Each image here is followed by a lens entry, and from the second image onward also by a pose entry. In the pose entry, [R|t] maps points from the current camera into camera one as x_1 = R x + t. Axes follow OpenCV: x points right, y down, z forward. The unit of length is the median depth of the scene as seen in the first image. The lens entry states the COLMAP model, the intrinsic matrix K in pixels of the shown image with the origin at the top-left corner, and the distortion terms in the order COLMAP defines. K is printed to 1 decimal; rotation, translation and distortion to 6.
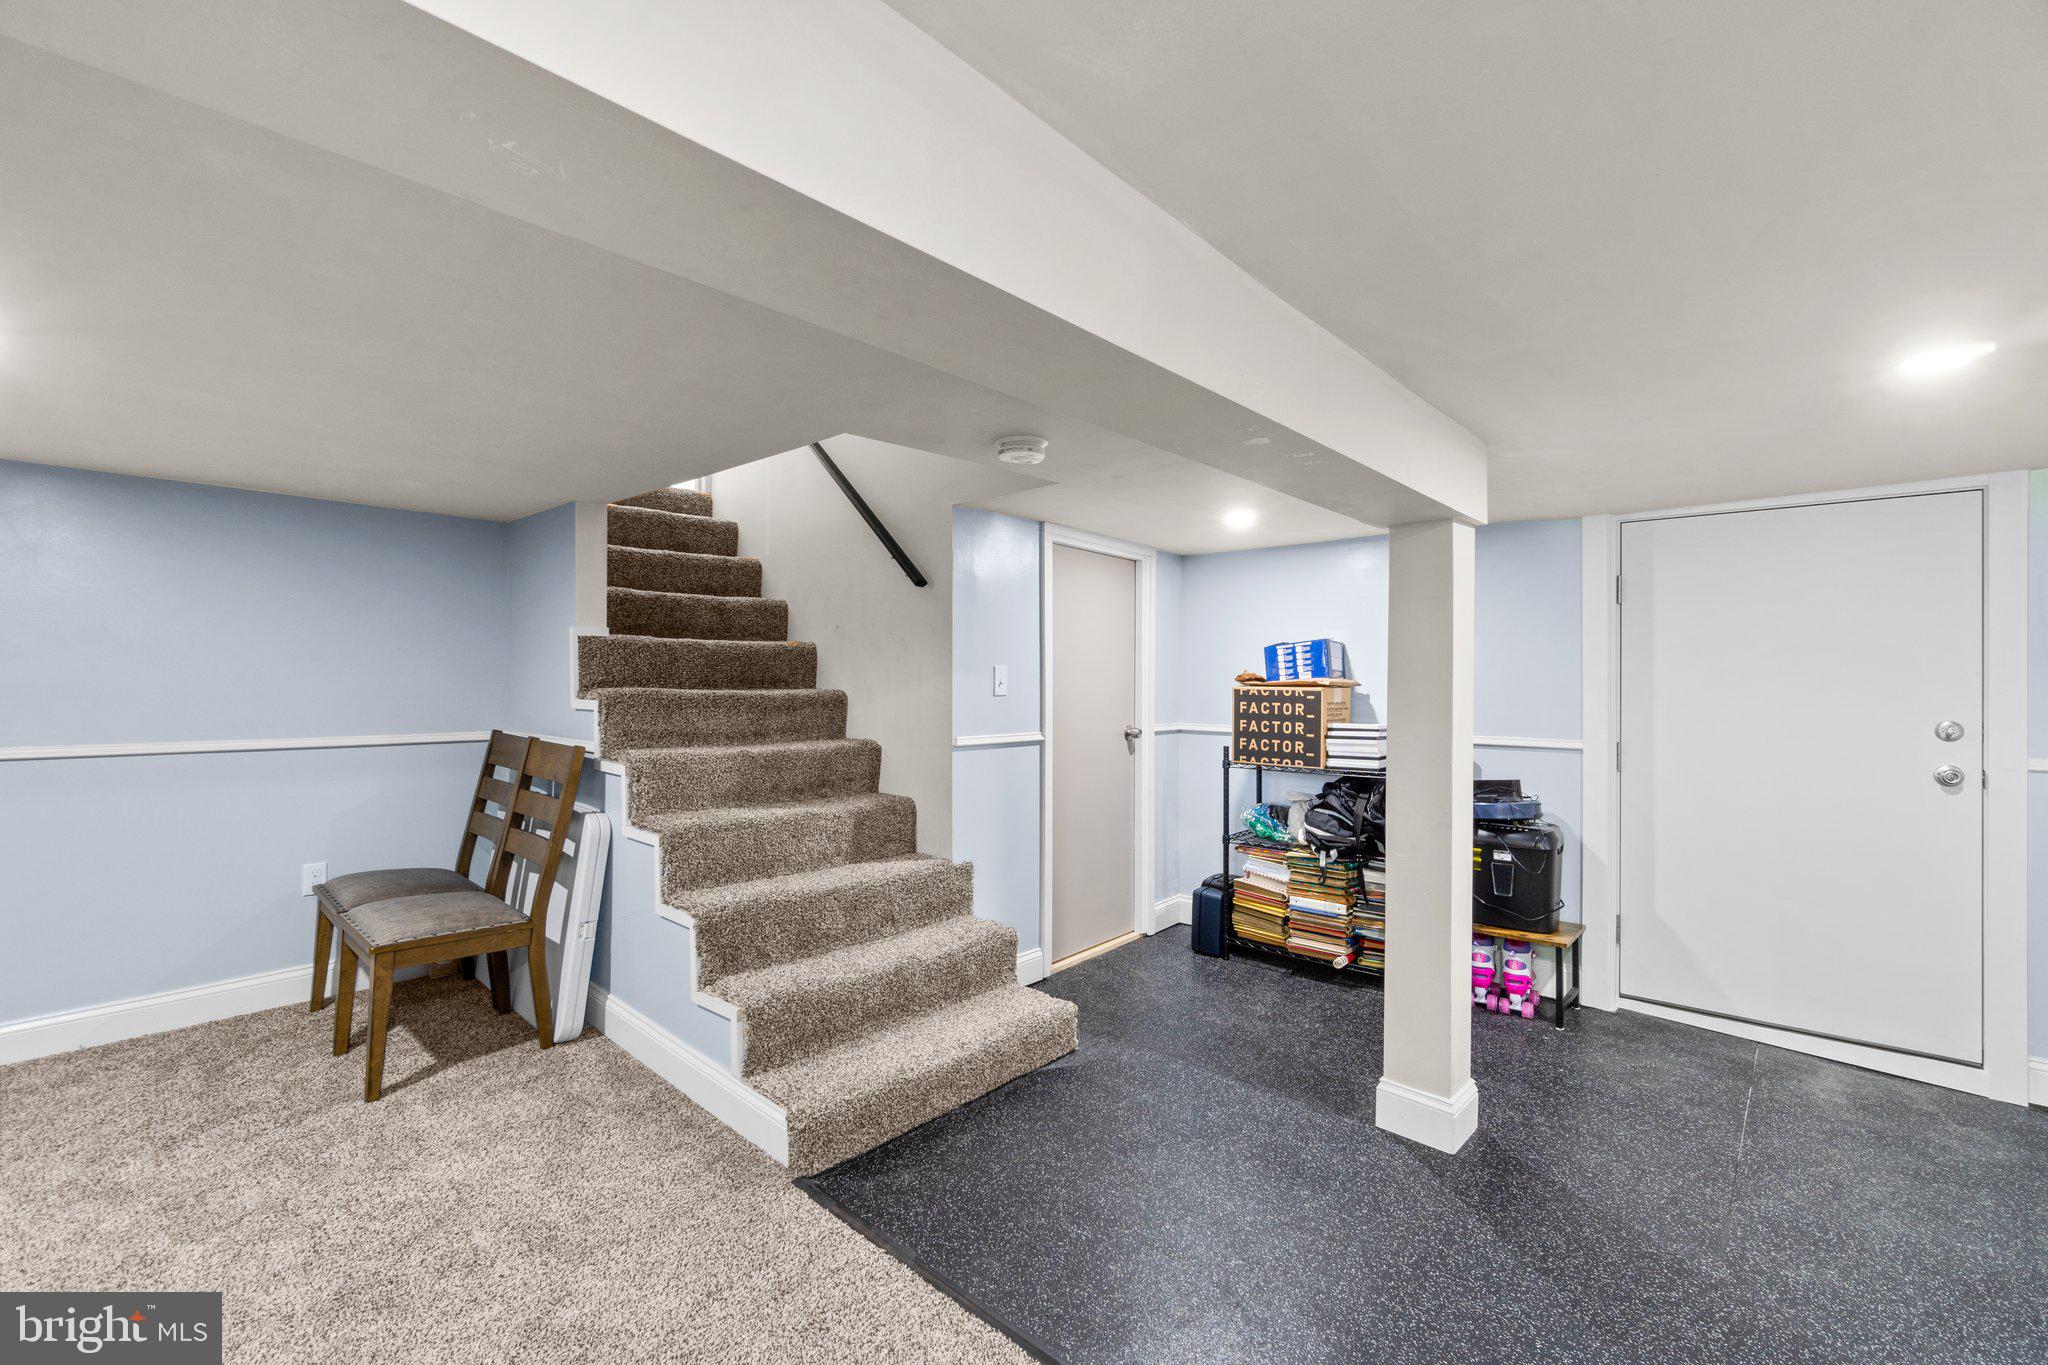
lens RADIAL K [[868.2, 0, 1008.9], [0, 868.2, 683.2], [0, 0, 1]] dist [-0.001501, -0.000347]
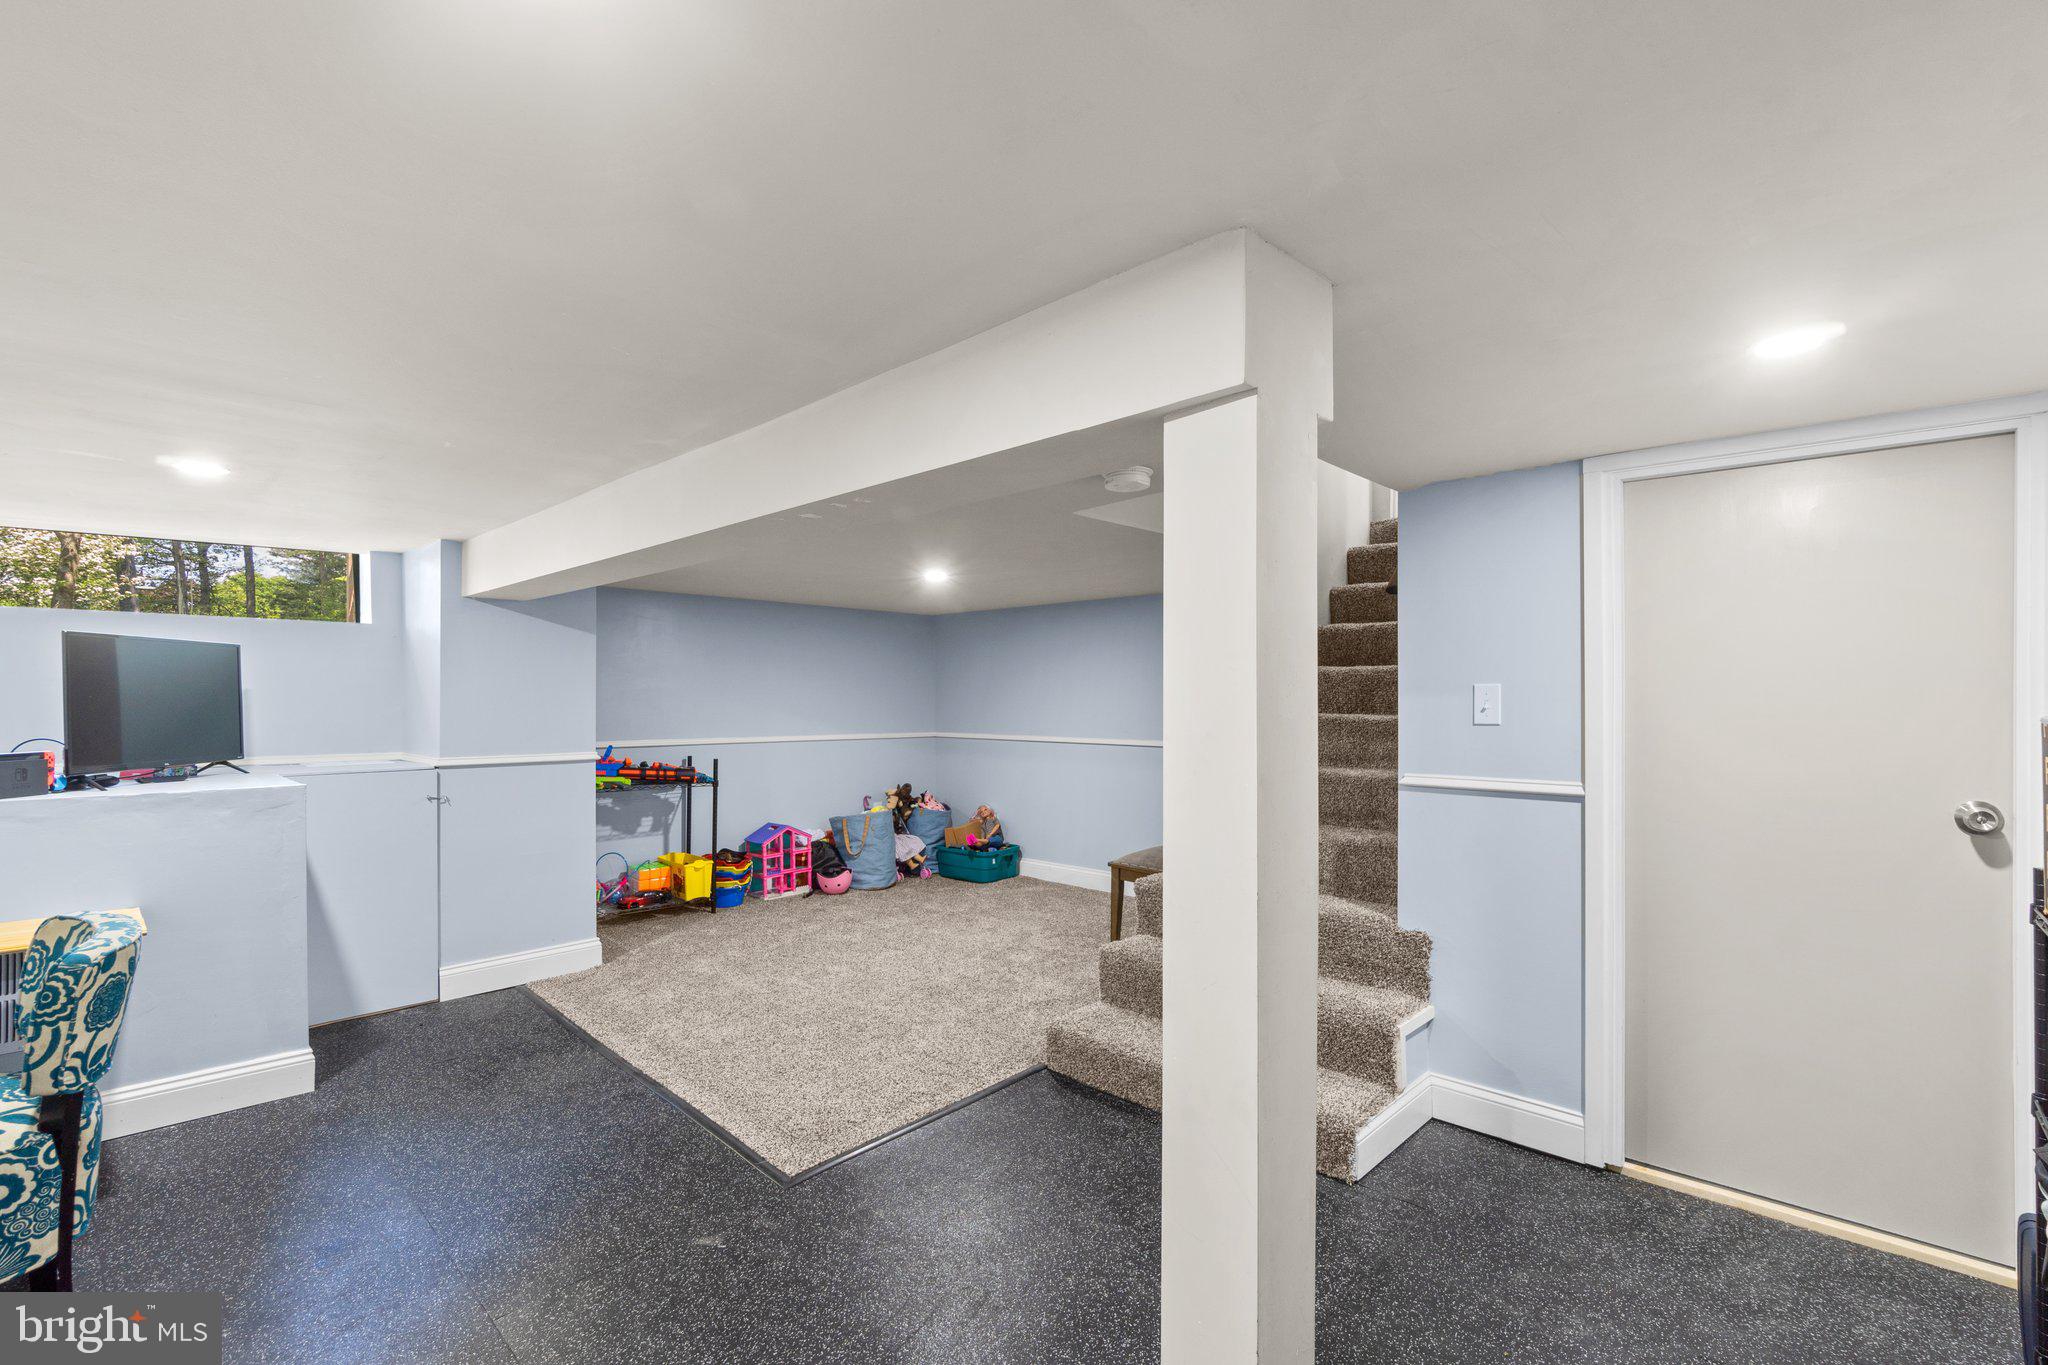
lens RADIAL K [[887.3, 0, 1024.3], [0, 887.3, 709.5], [0, 0, 1]] dist [0.000083, 0.000429]
pose [[-0.008156, 0.000101, -0.999967, 1.192604], [-0.001853, 0.999998, 0.000116, 0.004014], [0.999965, 0.001854, -0.008156, 0.992498]]
